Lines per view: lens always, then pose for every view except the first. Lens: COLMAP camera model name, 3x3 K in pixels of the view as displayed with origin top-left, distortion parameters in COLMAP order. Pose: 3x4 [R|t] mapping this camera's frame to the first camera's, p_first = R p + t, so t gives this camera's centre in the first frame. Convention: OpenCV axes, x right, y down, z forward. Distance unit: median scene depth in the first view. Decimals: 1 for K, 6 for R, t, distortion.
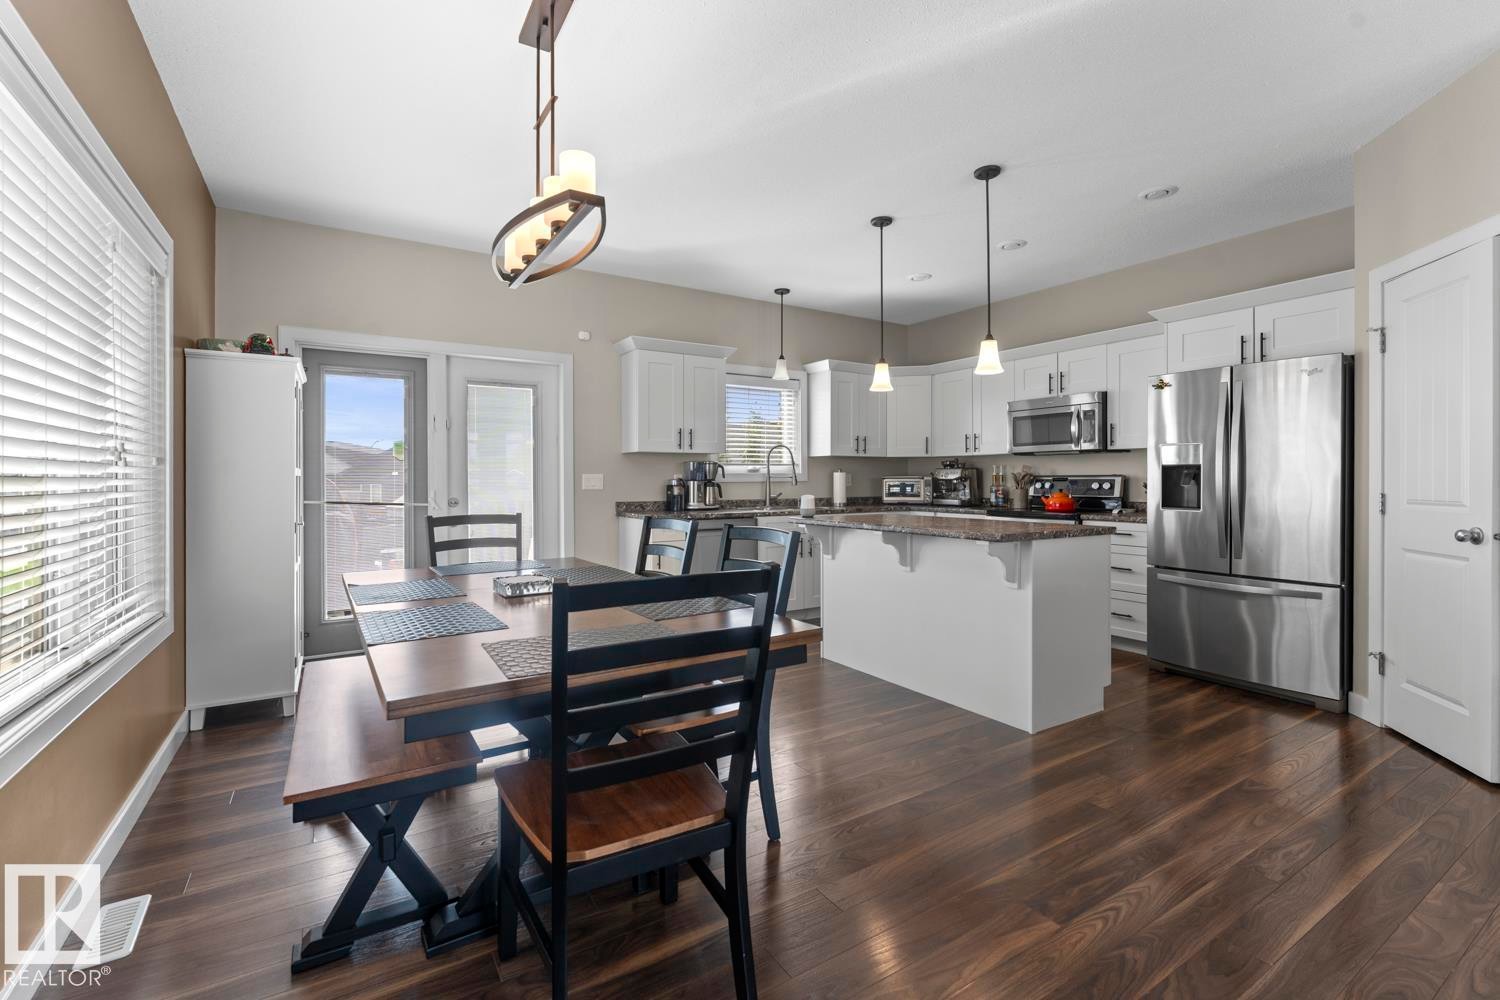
lens RADIAL K [[652.7, 0, 742.2], [0, 652.7, 474.3], [0, 0, 1]] dist [0.000828, 0.000065]
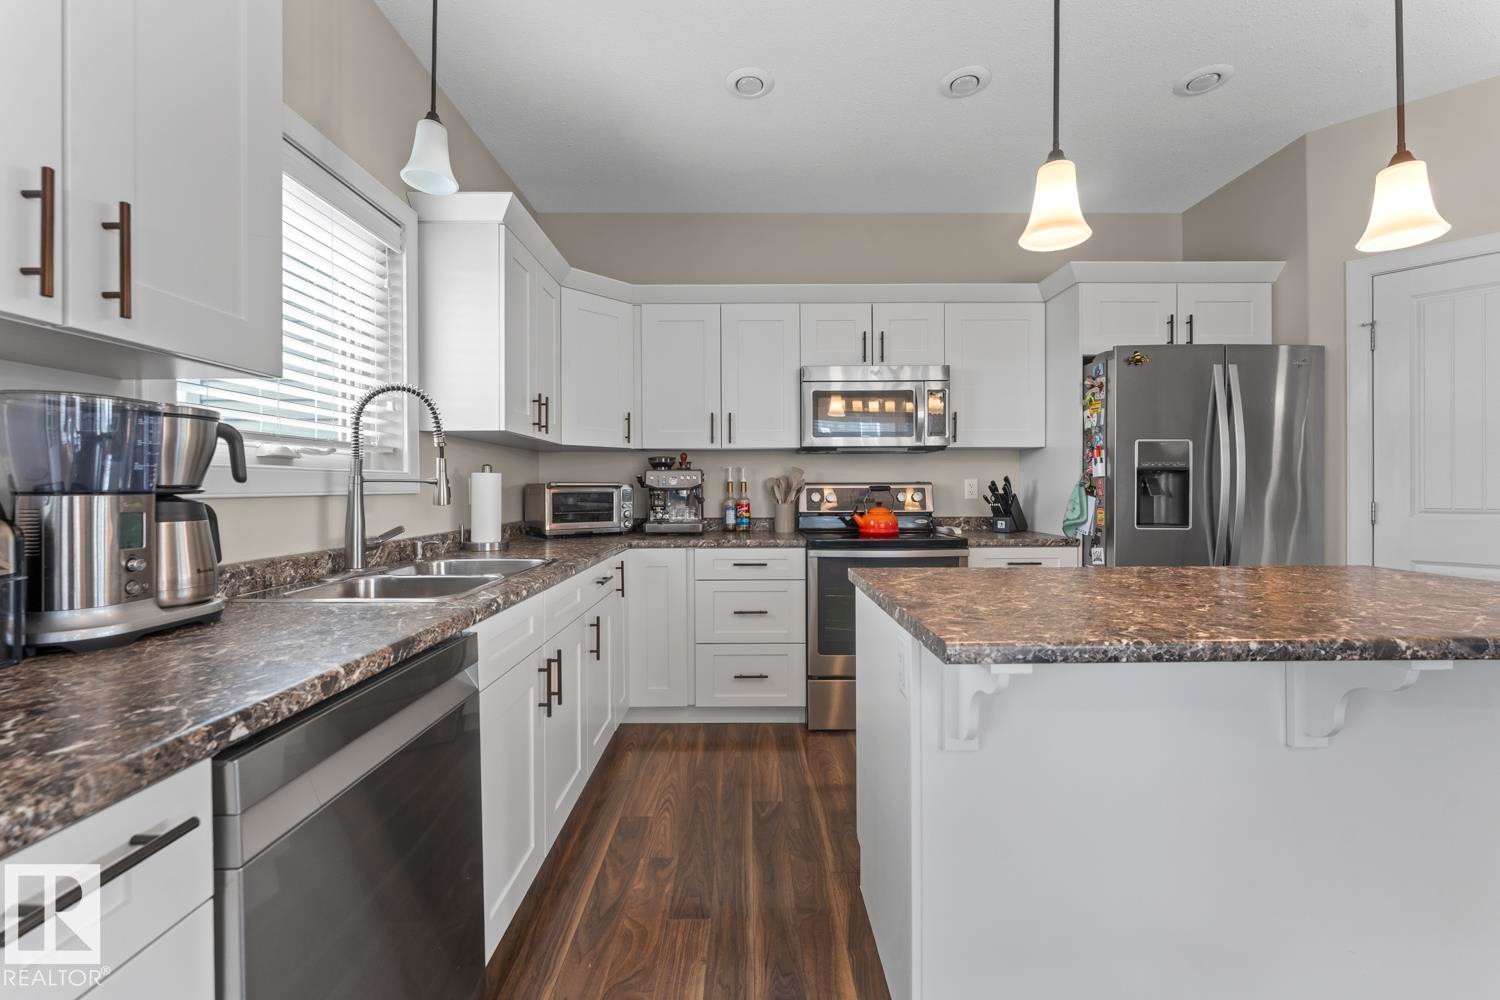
lens RADIAL K [[615.3, 0, 749.2], [0, 615.3, 487.0], [0, 0, 1]] dist [-0.000599, -0.000159]
pose [[0.526080, 0.002235, 0.850432, -0.122087], [-0.003612, 0.999993, -0.000394, 0.007160], [-0.850427, -0.002865, 0.526085, 0.714369]]
